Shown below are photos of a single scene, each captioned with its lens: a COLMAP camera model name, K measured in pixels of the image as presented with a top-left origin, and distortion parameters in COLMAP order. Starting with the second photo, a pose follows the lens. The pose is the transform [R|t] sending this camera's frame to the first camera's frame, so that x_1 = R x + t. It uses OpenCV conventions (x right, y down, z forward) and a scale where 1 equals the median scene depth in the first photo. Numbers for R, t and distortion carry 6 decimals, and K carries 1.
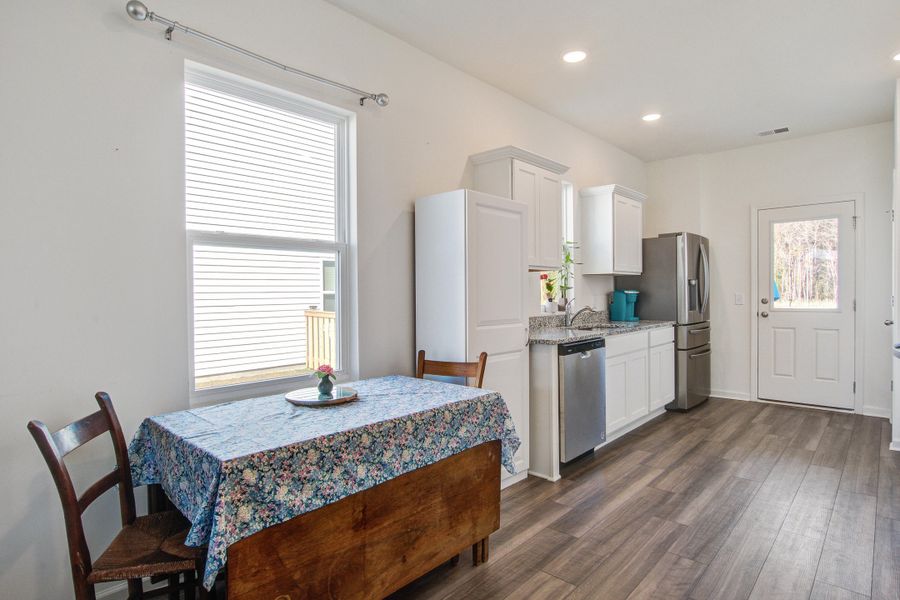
lens RADIAL K [[481.7, 0, 450.0], [0, 481.7, 299.1], [0, 0, 1]] dist [-0.023715, 0.001437]
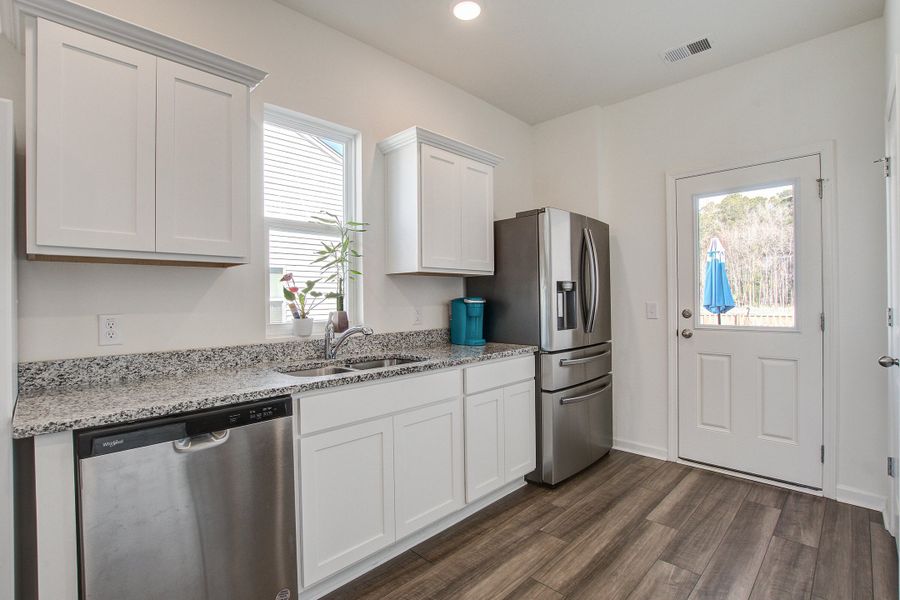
lens RADIAL K [[421.7, 0, 456.4], [0, 421.7, 299.4], [0, 0, 1]] dist [-0.028285, 0.003299]
pose [[0.999641, -0.002371, -0.026689, 0.377950], [0.002032, 0.999917, -0.012723, -0.010123], [0.026717, 0.012664, 0.999563, 0.432218]]
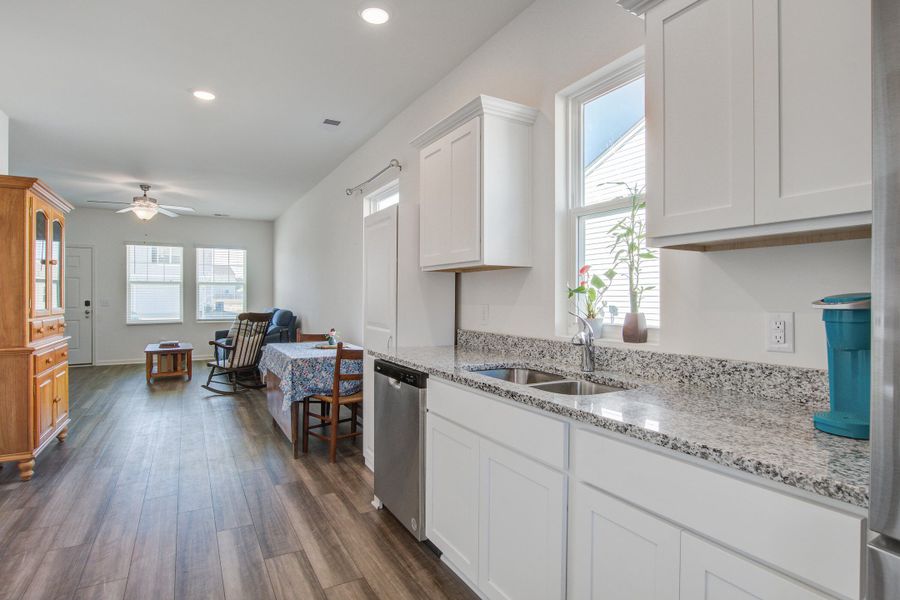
lens RADIAL K [[481.7, 0, 453.6], [0, 481.7, 299.5], [0, 0, 1]] dist [-0.023715, 0.001437]
pose [[-0.312504, 0.010118, -0.949863, 0.662918], [-0.015970, 0.999746, 0.015904, -0.017983], [0.949782, 0.020139, -0.312263, 0.913090]]
